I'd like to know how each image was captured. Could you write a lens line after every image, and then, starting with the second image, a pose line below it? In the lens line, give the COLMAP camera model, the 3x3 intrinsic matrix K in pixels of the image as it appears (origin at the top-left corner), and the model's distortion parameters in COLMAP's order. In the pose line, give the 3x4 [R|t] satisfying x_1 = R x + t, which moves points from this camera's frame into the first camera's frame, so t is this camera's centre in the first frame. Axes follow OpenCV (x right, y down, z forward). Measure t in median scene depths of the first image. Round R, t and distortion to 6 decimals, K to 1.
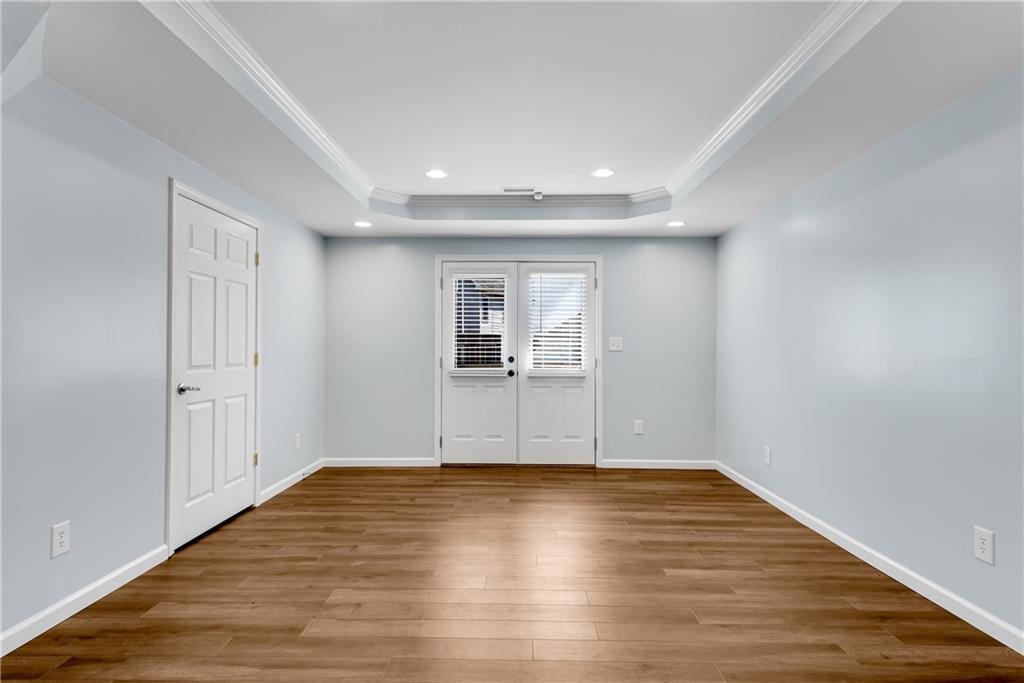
lens RADIAL K [[545.7, 0, 509.3], [0, 545.7, 345.0], [0, 0, 1]] dist [0.003235, -0.000435]
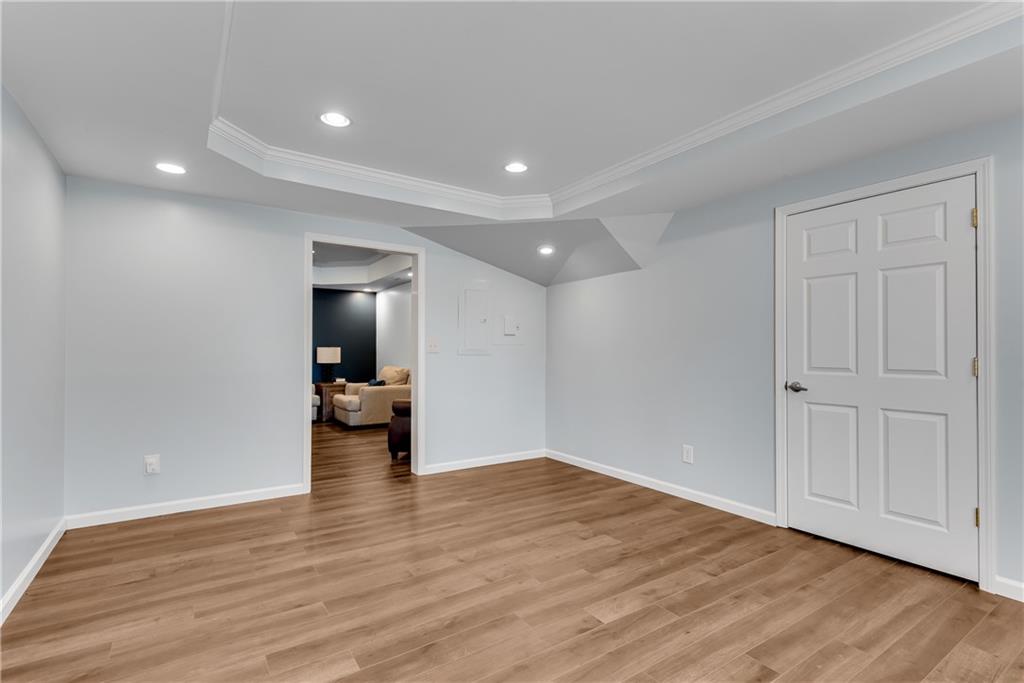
lens RADIAL K [[479.4, 0, 515.1], [0, 479.4, 347.0], [0, 0, 1]] dist [0.000934, -0.000300]
pose [[-0.818062, -0.011014, -0.575024, 0.455351], [-0.002404, 0.999873, -0.015731, 0.015573], [0.575125, -0.011487, -0.817985, 1.548586]]
